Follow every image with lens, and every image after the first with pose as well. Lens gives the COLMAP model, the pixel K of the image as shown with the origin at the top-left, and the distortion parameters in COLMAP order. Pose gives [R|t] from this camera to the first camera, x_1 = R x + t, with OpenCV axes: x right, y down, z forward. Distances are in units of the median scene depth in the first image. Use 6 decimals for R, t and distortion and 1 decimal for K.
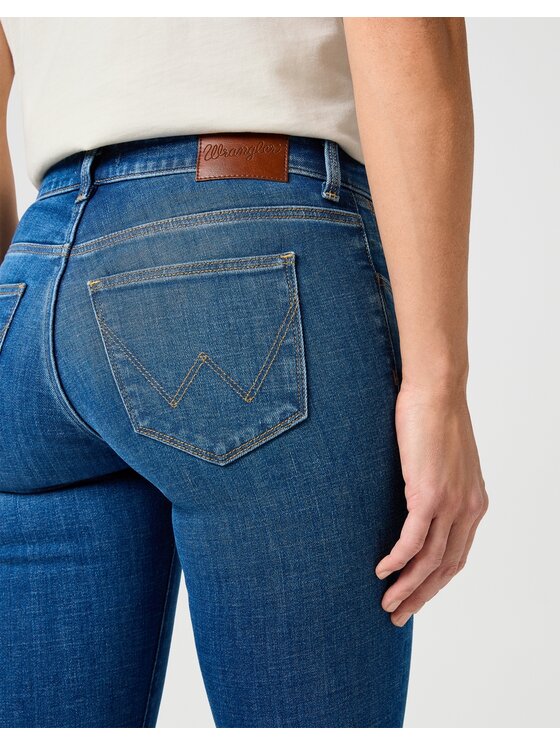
lens RADIAL K [[950.2, 0, 280.0], [0, 950.2, 373.0], [0, 0, 1]] dist [-0.107940, 0.019577]
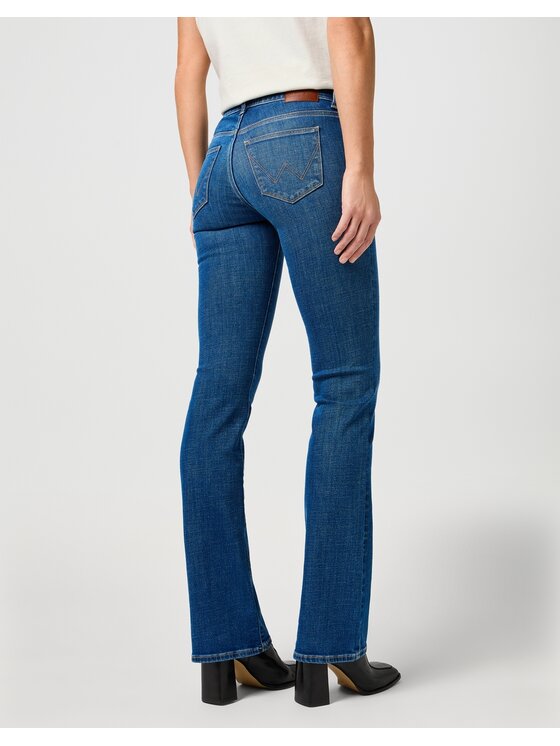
lens RADIAL K [[950.2, 0, 280.0], [0, 950.2, 373.0], [0, 0, 1]] dist [-0.107940, 0.019577]
pose [[0.987064, -0.000201, -0.160327, 0.336967], [0.001796, 0.999950, 0.009803, 0.551451], [0.160317, -0.009964, 0.987015, -1.691711]]
